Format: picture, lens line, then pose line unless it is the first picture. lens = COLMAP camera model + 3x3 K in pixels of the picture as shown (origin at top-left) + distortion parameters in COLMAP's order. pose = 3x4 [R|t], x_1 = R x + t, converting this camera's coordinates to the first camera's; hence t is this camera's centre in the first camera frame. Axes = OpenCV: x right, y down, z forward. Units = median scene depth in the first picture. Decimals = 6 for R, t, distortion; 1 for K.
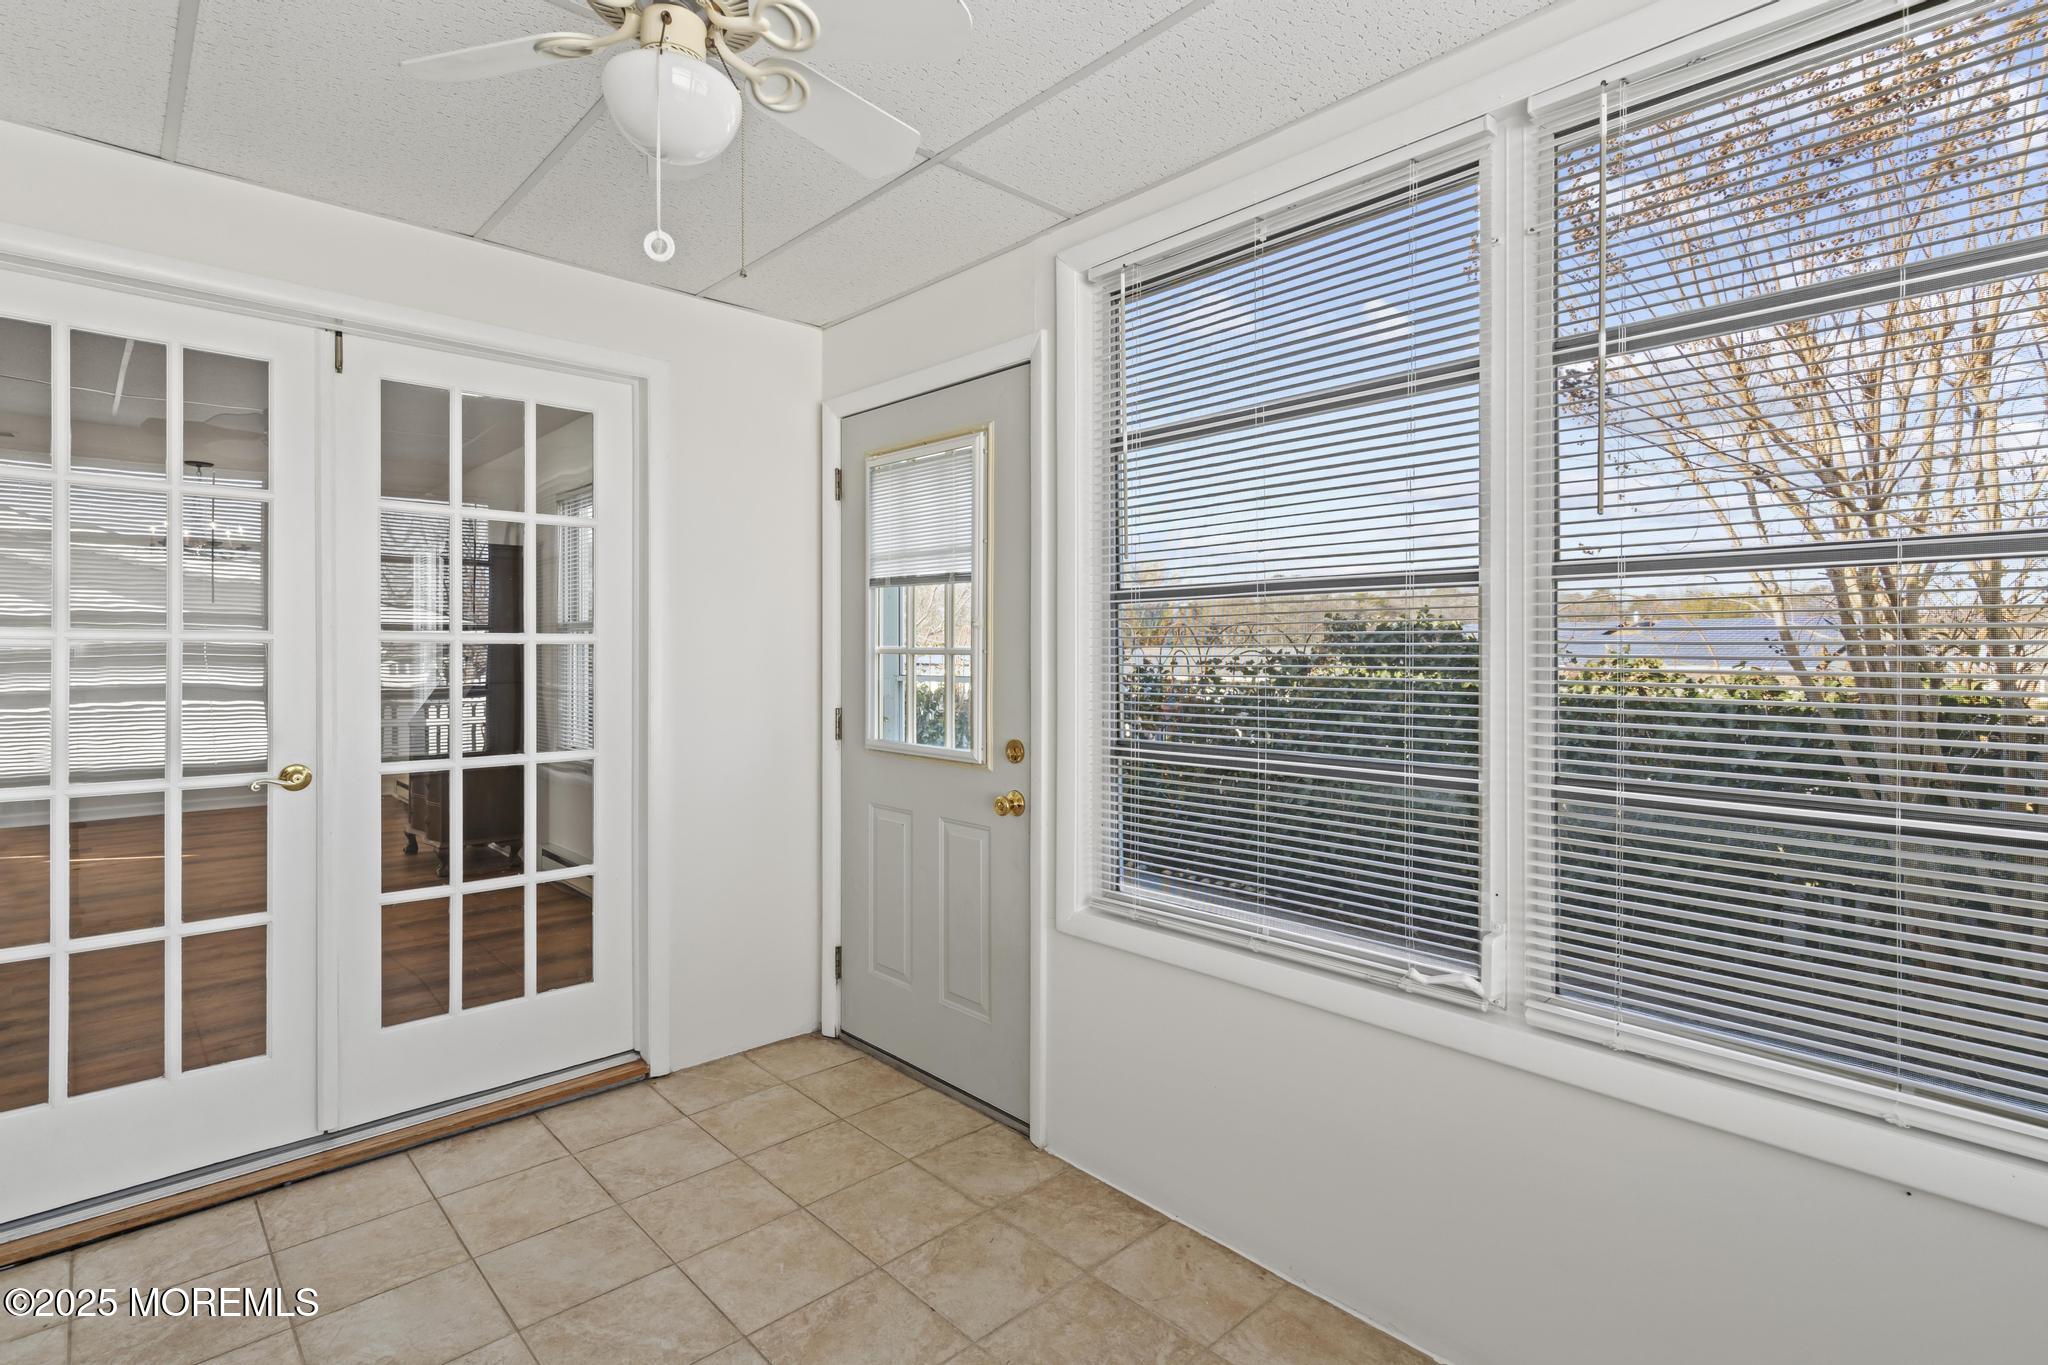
lens RADIAL K [[990.0, 0, 1033.6], [0, 990.0, 640.9], [0, 0, 1]] dist [0.002708, 0.000882]
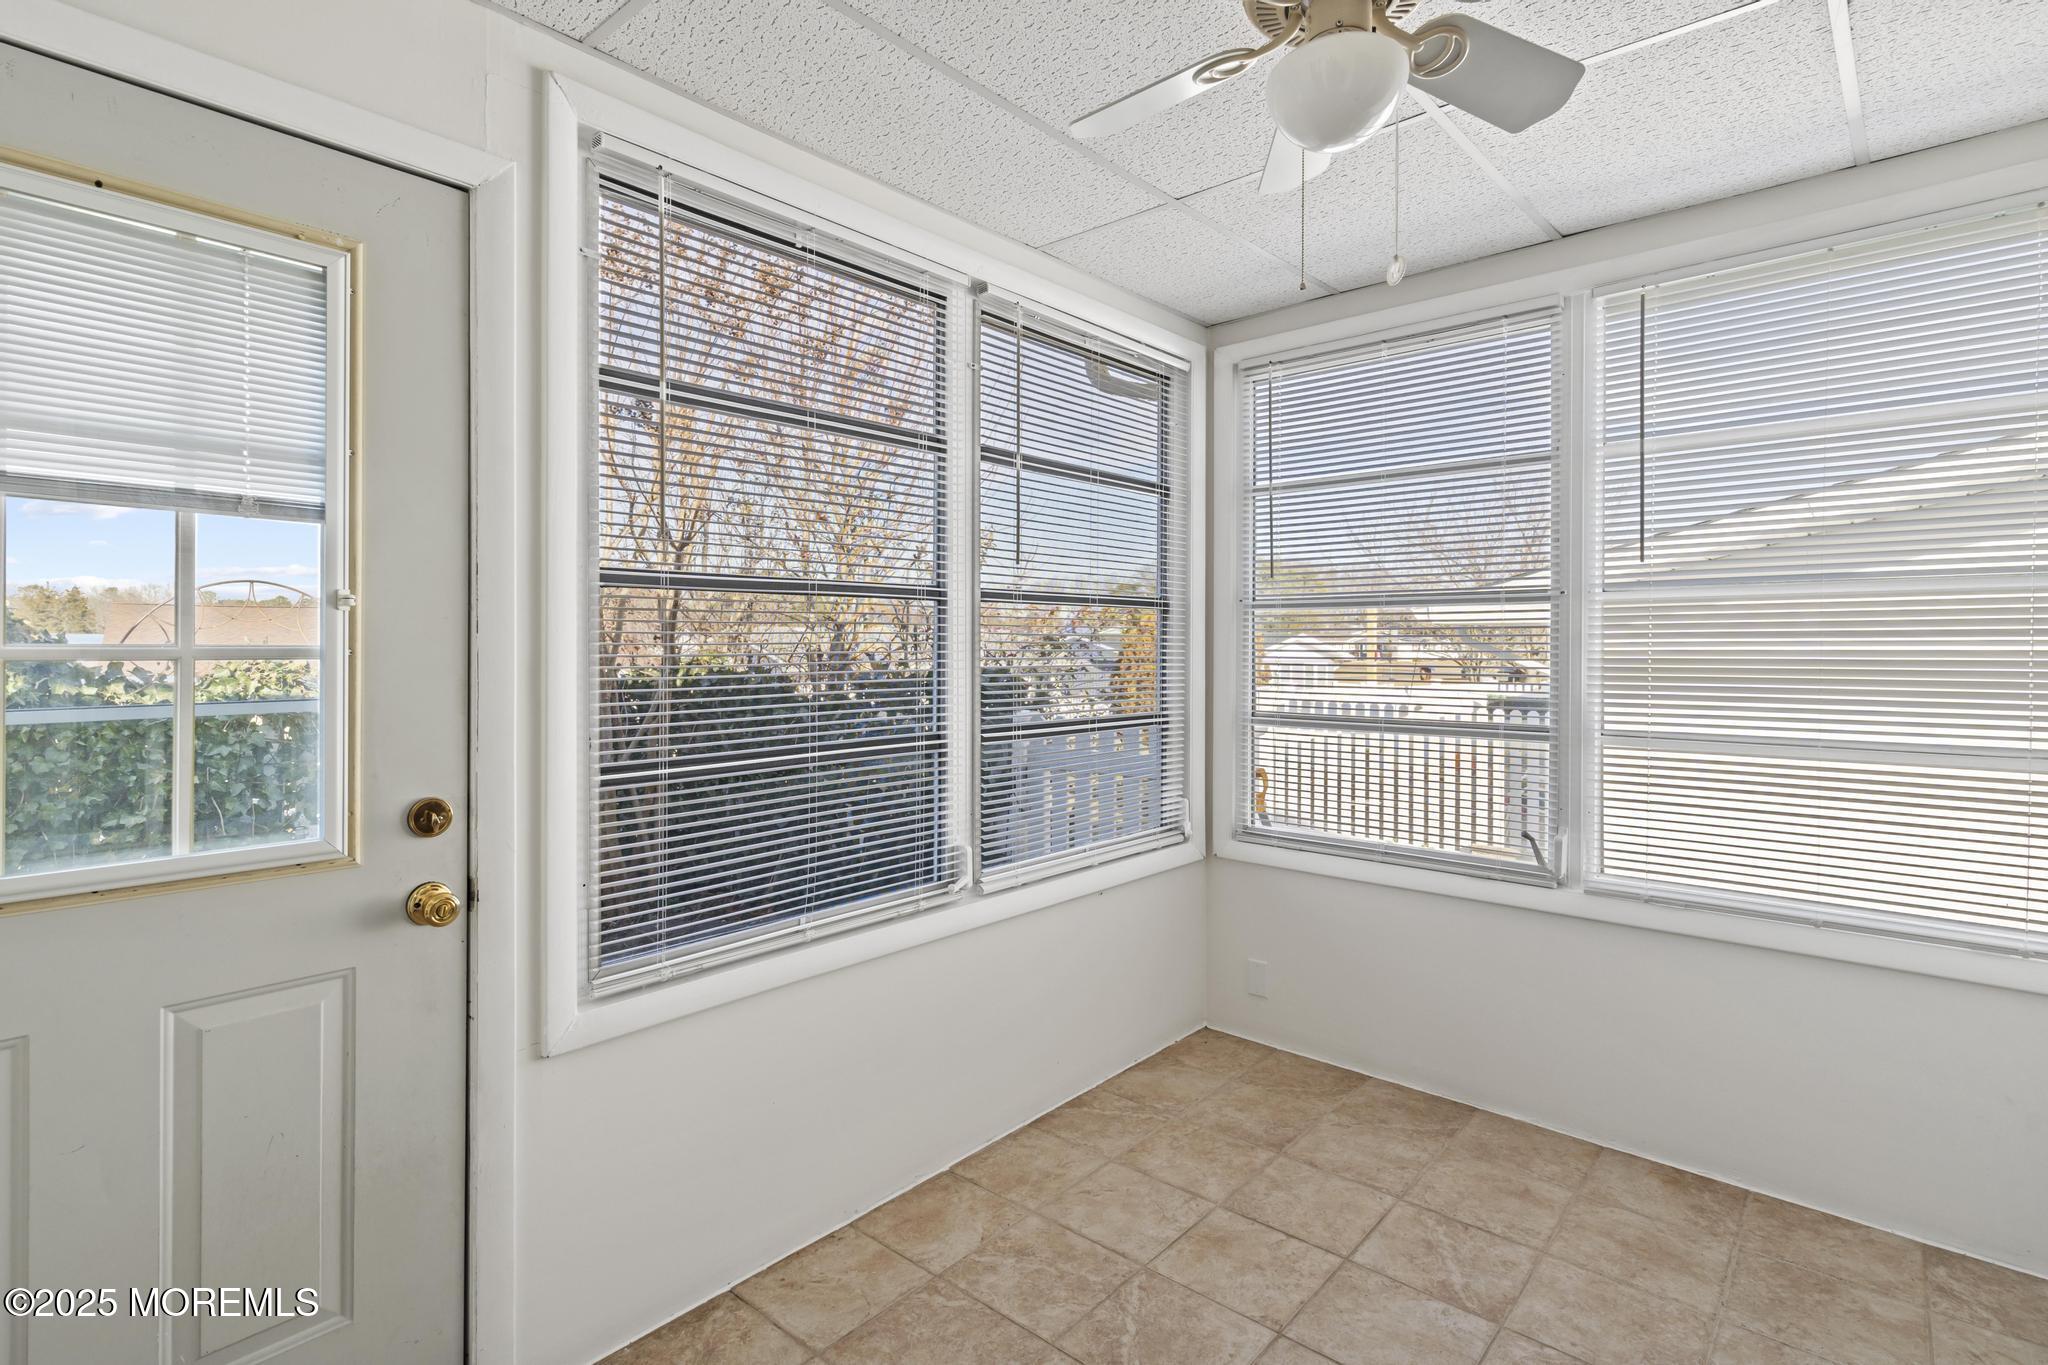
lens RADIAL K [[990.0, 0, 1023.5], [0, 990.0, 651.1], [0, 0, 1]] dist [0.002708, 0.000882]
pose [[-0.088216, 0.000491, 0.996101, -0.673619], [-0.001634, 0.999998, -0.000637, 0.010837], [-0.996100, -0.001684, -0.088215, 0.717723]]
